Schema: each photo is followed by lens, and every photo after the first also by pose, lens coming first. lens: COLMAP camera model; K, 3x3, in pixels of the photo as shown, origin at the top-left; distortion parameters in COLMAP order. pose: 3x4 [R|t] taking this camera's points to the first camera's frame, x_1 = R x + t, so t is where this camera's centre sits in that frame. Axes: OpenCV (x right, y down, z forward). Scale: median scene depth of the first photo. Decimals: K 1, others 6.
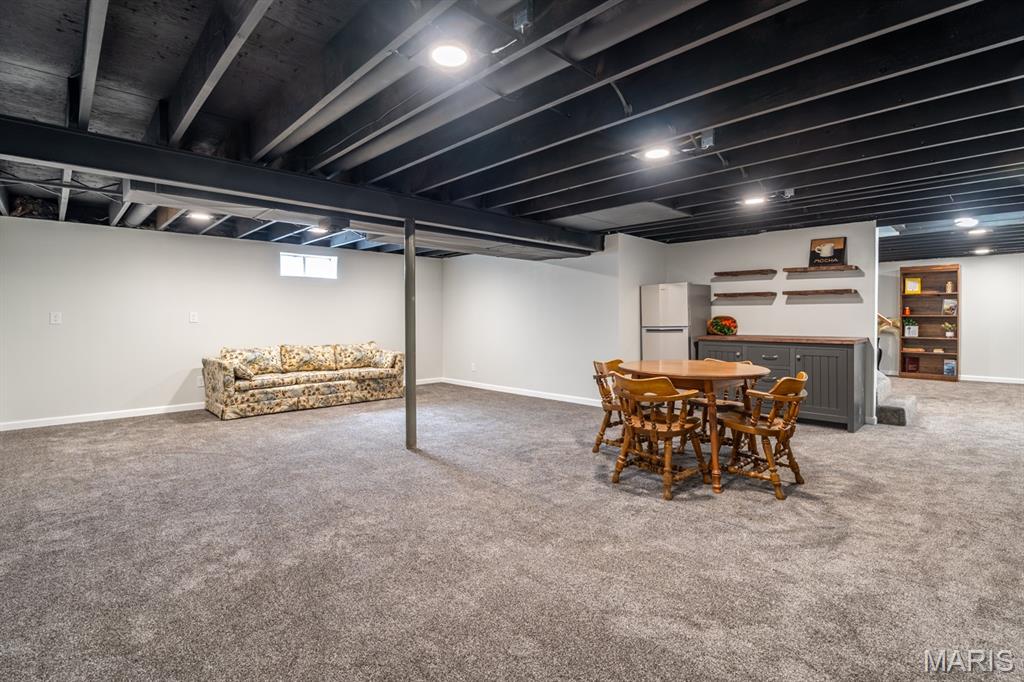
lens RADIAL K [[470.2, 0, 512.3], [0, 470.2, 331.4], [0, 0, 1]] dist [-0.000984, 0.001056]
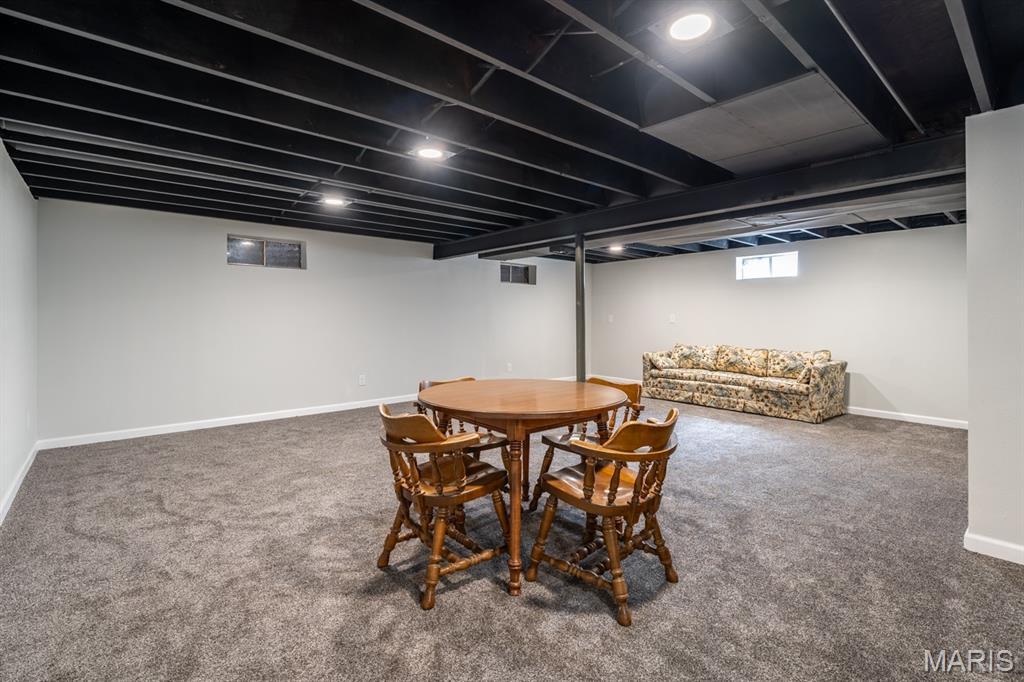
lens RADIAL K [[470.2, 0, 507.4], [0, 470.2, 318.6], [0, 0, 1]] dist [-0.000984, 0.001056]
pose [[-0.050376, 0.001587, -0.998729, 0.633500], [-0.036103, 0.999342, 0.003409, -0.018508], [0.998078, 0.036228, -0.050285, 0.595700]]
